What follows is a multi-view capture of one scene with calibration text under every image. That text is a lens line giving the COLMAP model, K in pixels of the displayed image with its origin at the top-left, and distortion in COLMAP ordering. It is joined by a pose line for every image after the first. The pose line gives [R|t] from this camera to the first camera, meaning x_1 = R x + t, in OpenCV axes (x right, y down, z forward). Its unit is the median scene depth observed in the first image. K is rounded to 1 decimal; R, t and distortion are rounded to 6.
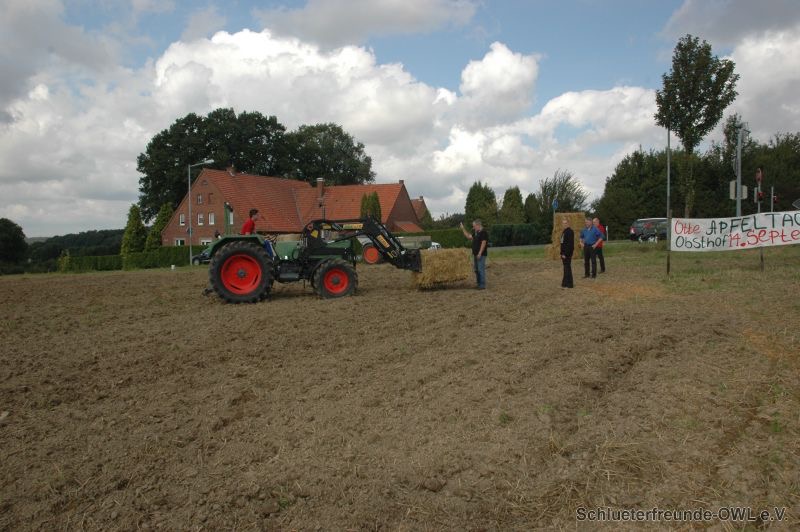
lens RADIAL K [[637.0, 0, 400.0], [0, 637.0, 266.0], [0, 0, 1]] dist [-0.174692, 0.175868]
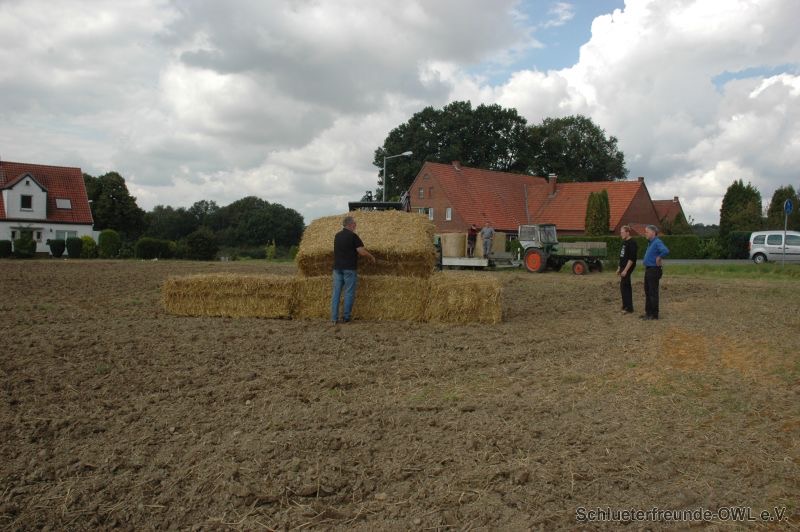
lens RADIAL K [[638.0, 0, 400.0], [0, 638.0, 266.0], [0, 0, 1]] dist [-0.173629, 0.177534]
pose [[0.905515, 0.059358, -0.420143, 0.066206], [-0.058055, 0.998187, 0.015901, -0.006524], [0.420325, 0.009993, 0.907319, 0.075507]]
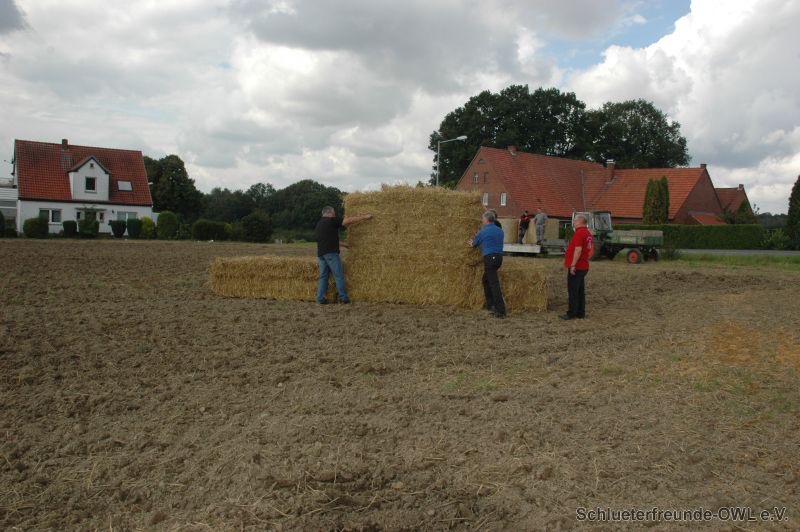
lens RADIAL K [[639.2, 0, 400.0], [0, 639.2, 266.0], [0, 0, 1]] dist [-0.173348, 0.177470]
pose [[0.864749, 0.085832, -0.494815, 0.068058], [-0.072931, 0.996305, 0.045366, -0.006723], [0.496880, -0.003142, 0.867813, 0.077658]]
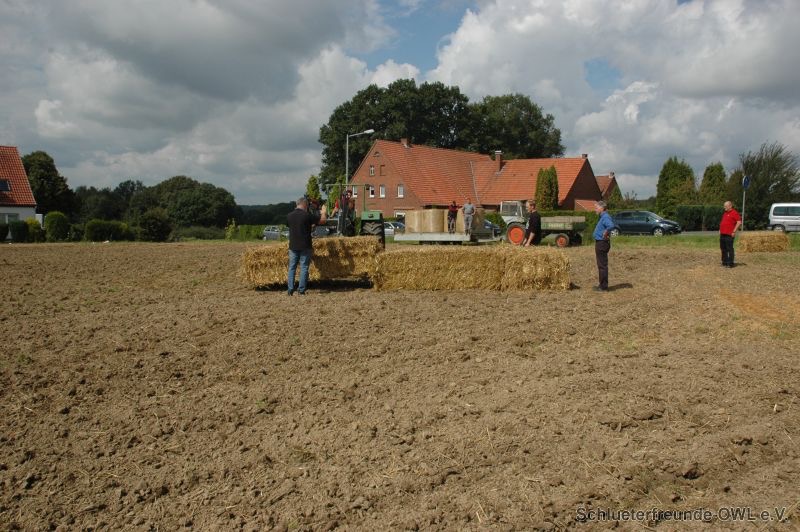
lens RADIAL K [[637.0, 0, 400.0], [0, 637.0, 266.0], [0, 0, 1]] dist [-0.174692, 0.175868]
pose [[0.949911, 0.053007, -0.307993, 0.033695], [-0.040954, 0.998126, 0.045472, -0.003906], [0.309826, -0.030581, 0.950301, 0.052265]]
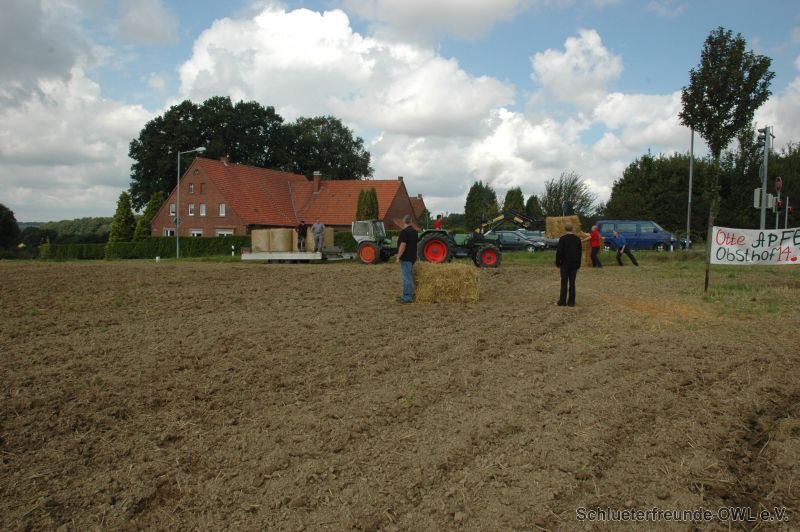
lens RADIAL K [[634.4, 0, 400.0], [0, 634.4, 266.0], [0, 0, 1]] dist [-0.178374, 0.180797]
pose [[0.999356, 0.034794, 0.008799, -0.002125], [-0.034827, 0.999387, 0.003620, -0.002124], [-0.008668, -0.003924, 0.999955, 0.032867]]
